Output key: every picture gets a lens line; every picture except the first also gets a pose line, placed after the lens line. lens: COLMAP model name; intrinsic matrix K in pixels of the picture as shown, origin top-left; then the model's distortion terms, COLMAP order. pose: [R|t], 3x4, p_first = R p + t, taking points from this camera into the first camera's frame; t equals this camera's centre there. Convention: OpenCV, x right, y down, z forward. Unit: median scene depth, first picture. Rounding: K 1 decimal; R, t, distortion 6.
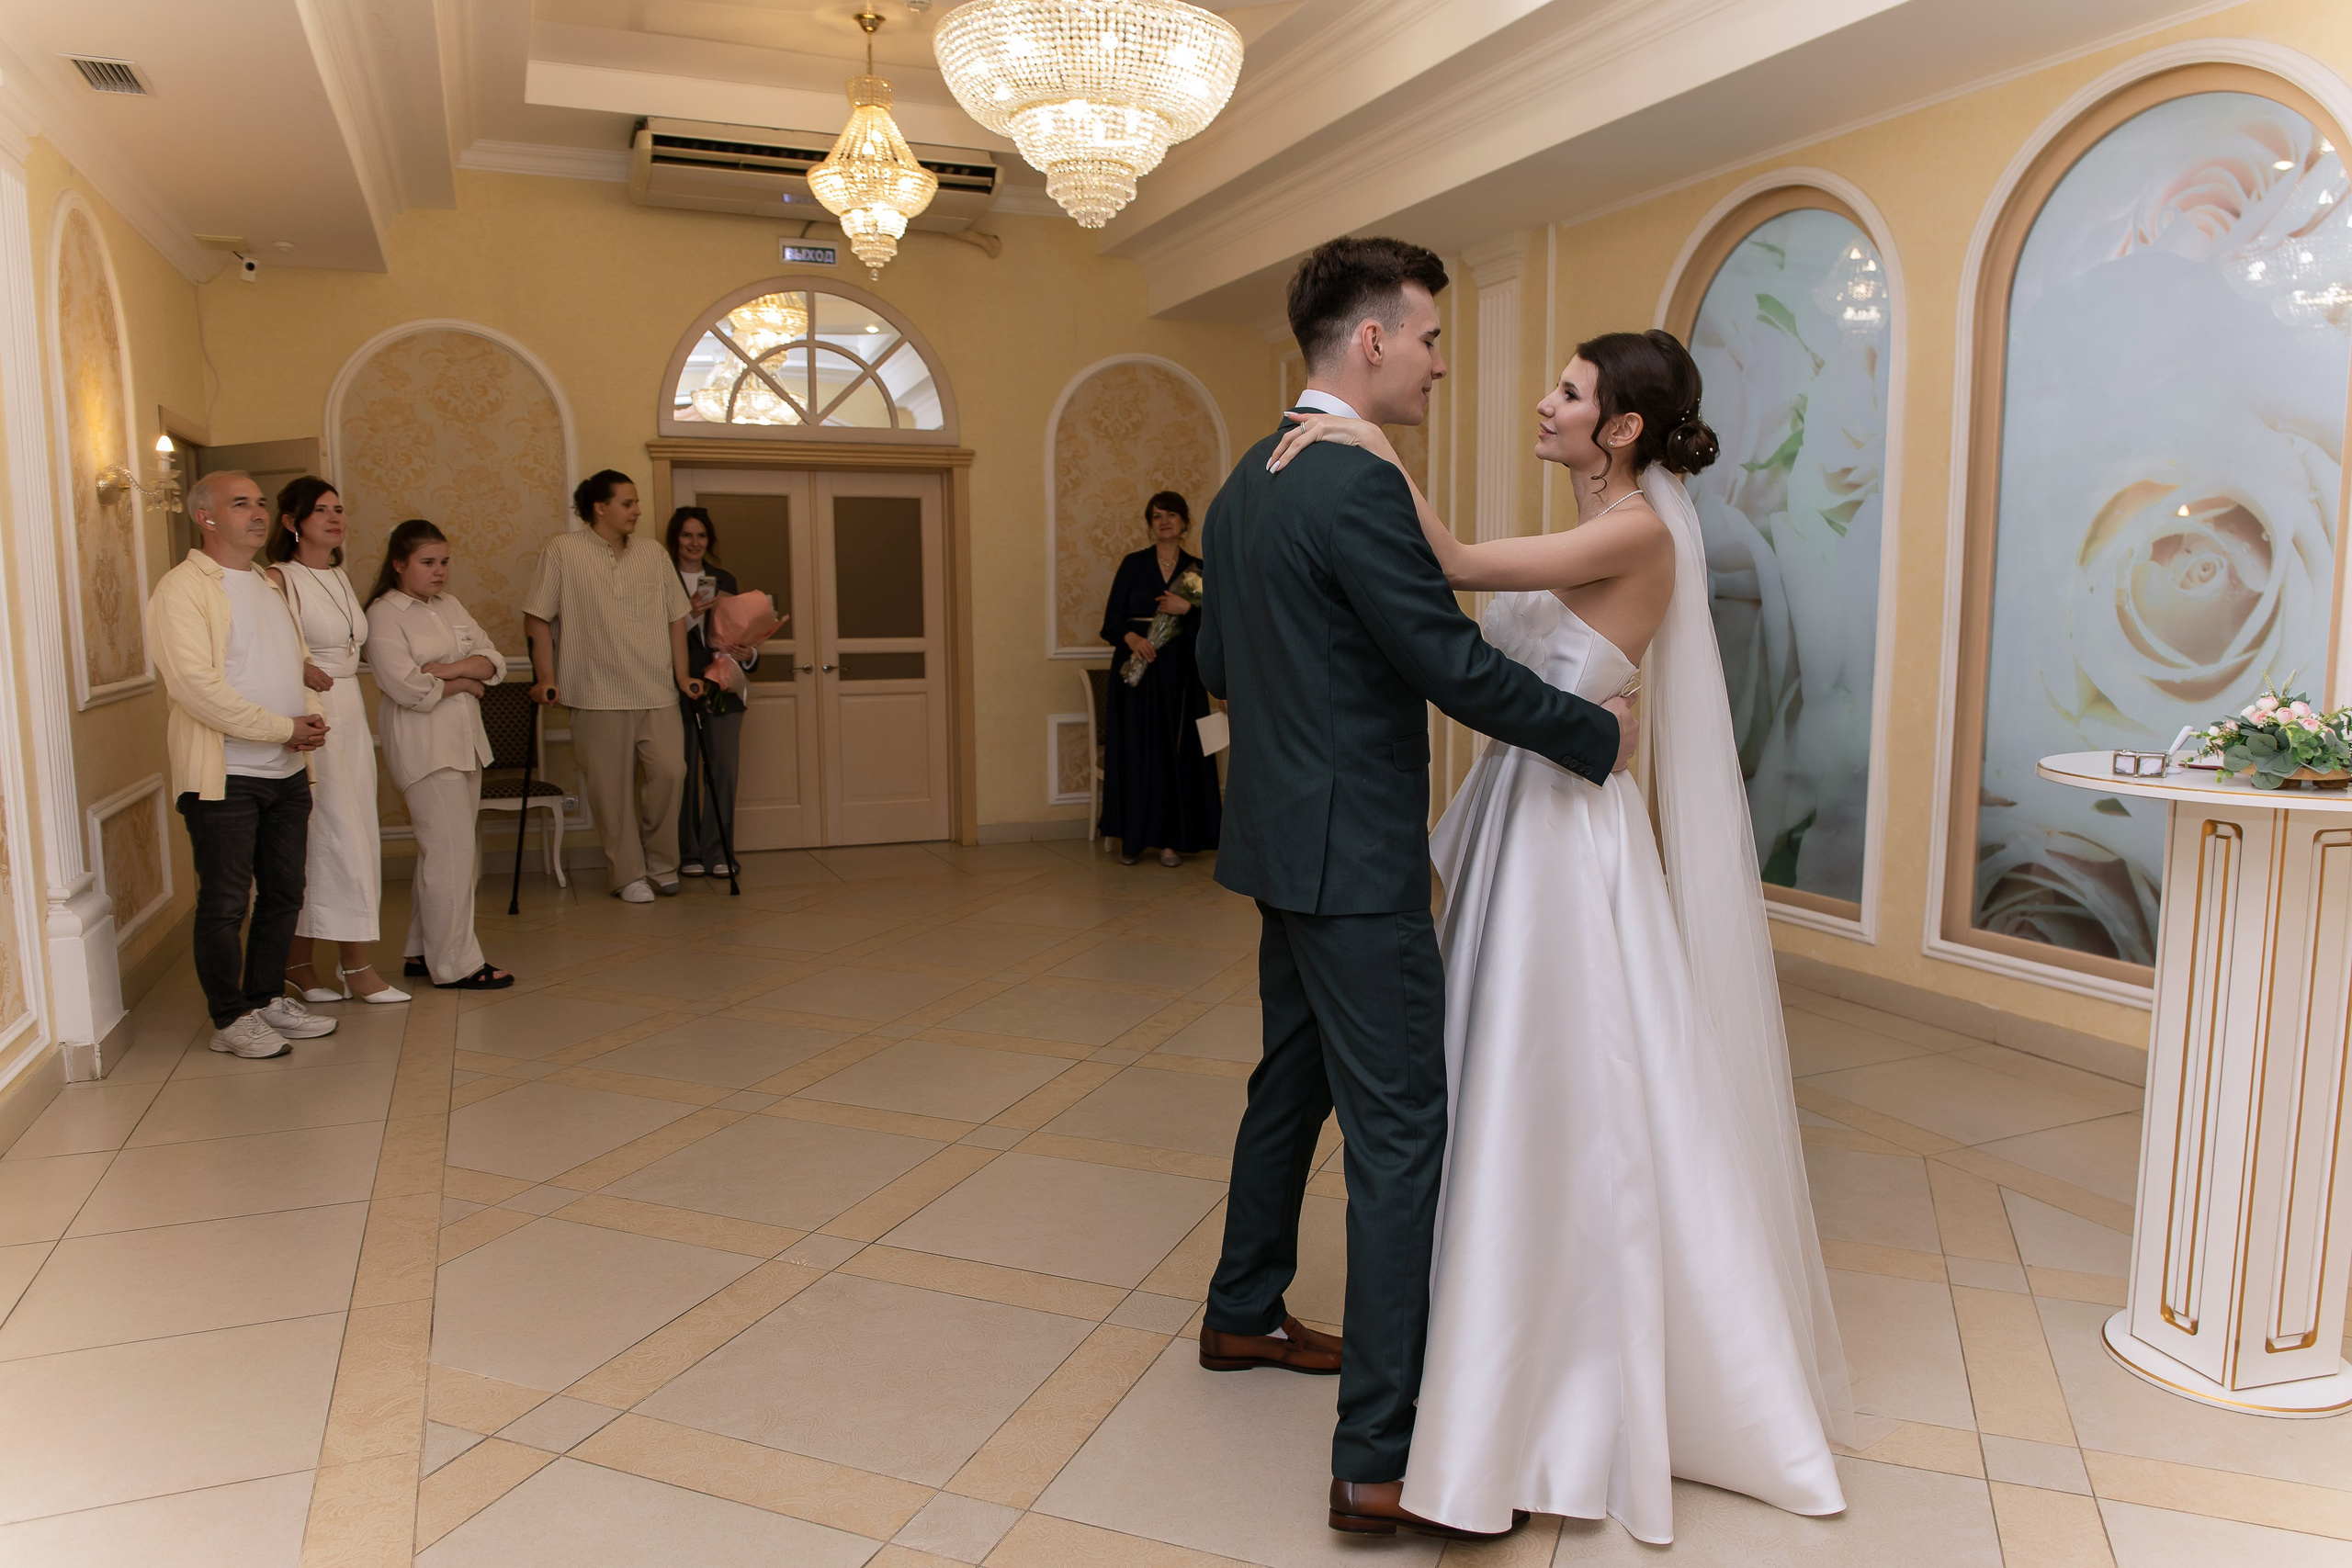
lens RADIAL K [[1510.2, 0, 1179.8], [0, 1510.2, 778.6], [0, 0, 1]] dist [-0.027651, -0.005477]
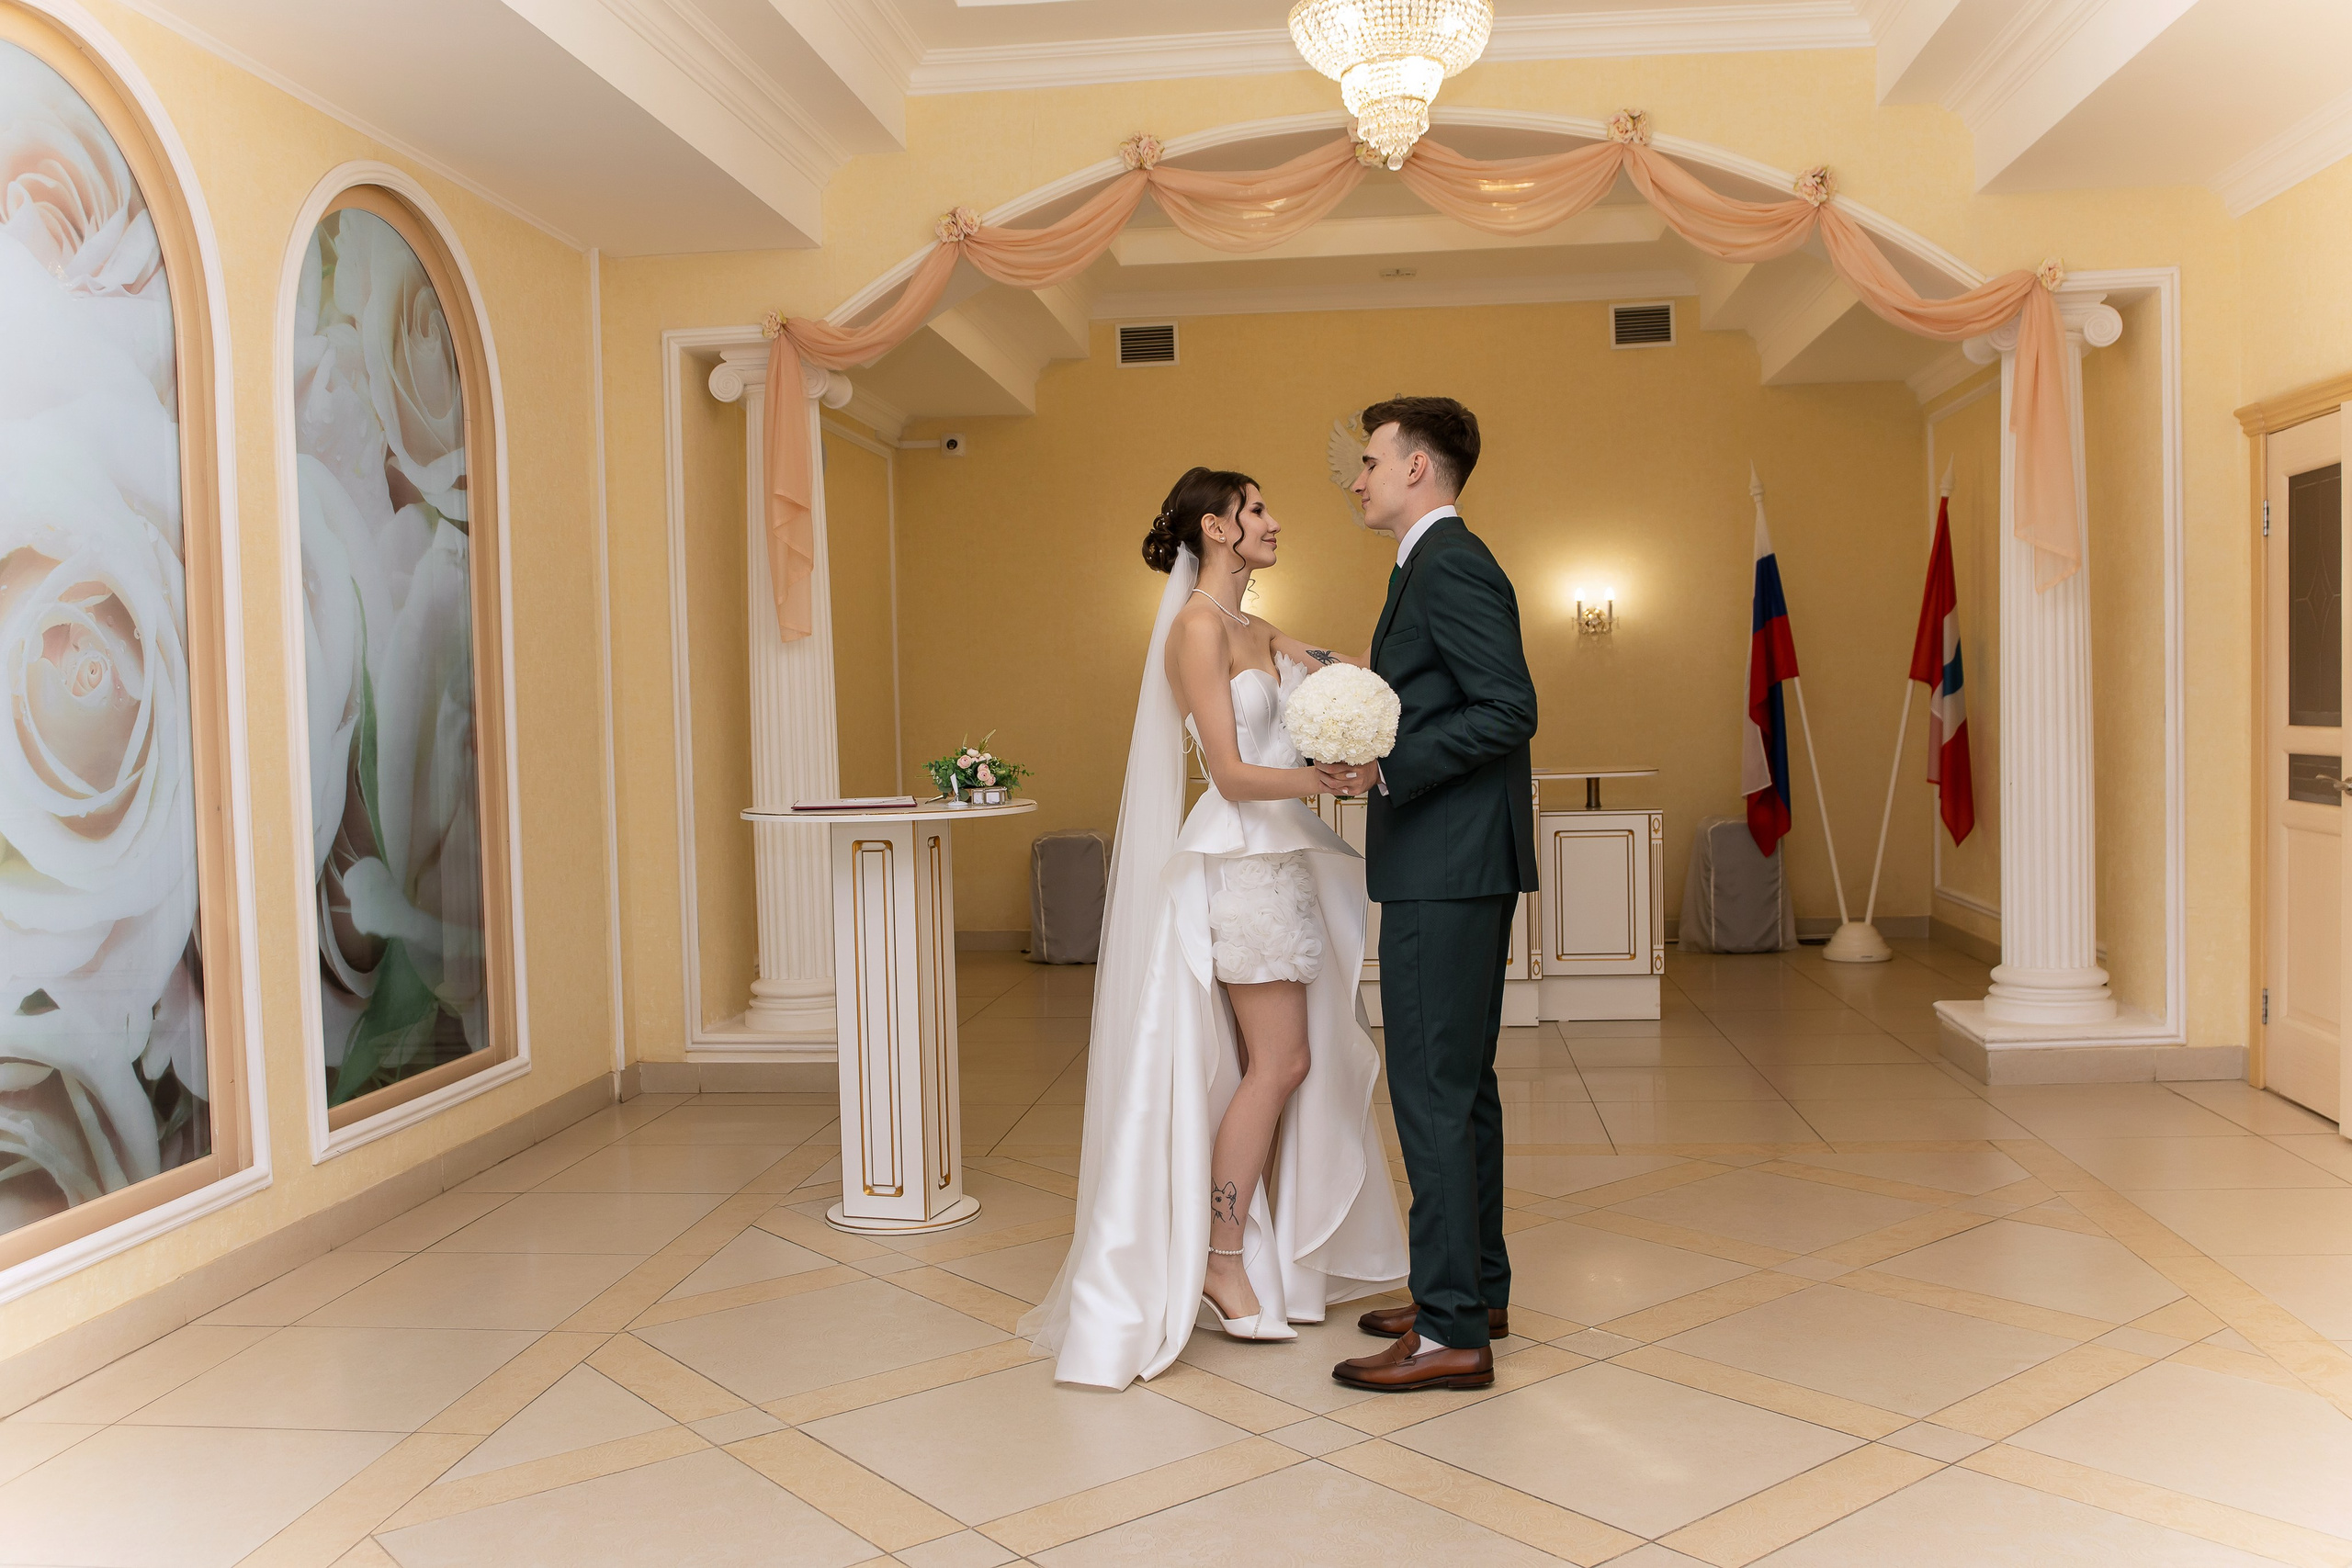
lens RADIAL K [[1924.8, 0, 1181.5], [0, 1924.8, 785.1], [0, 0, 1]] dist [-0.061874, 0.034579]
pose [[-0.857549, 0.008781, 0.514327, -0.238990], [0.099301, 0.983874, 0.148769, -0.130087], [-0.504726, 0.178650, -0.844592, 1.175000]]
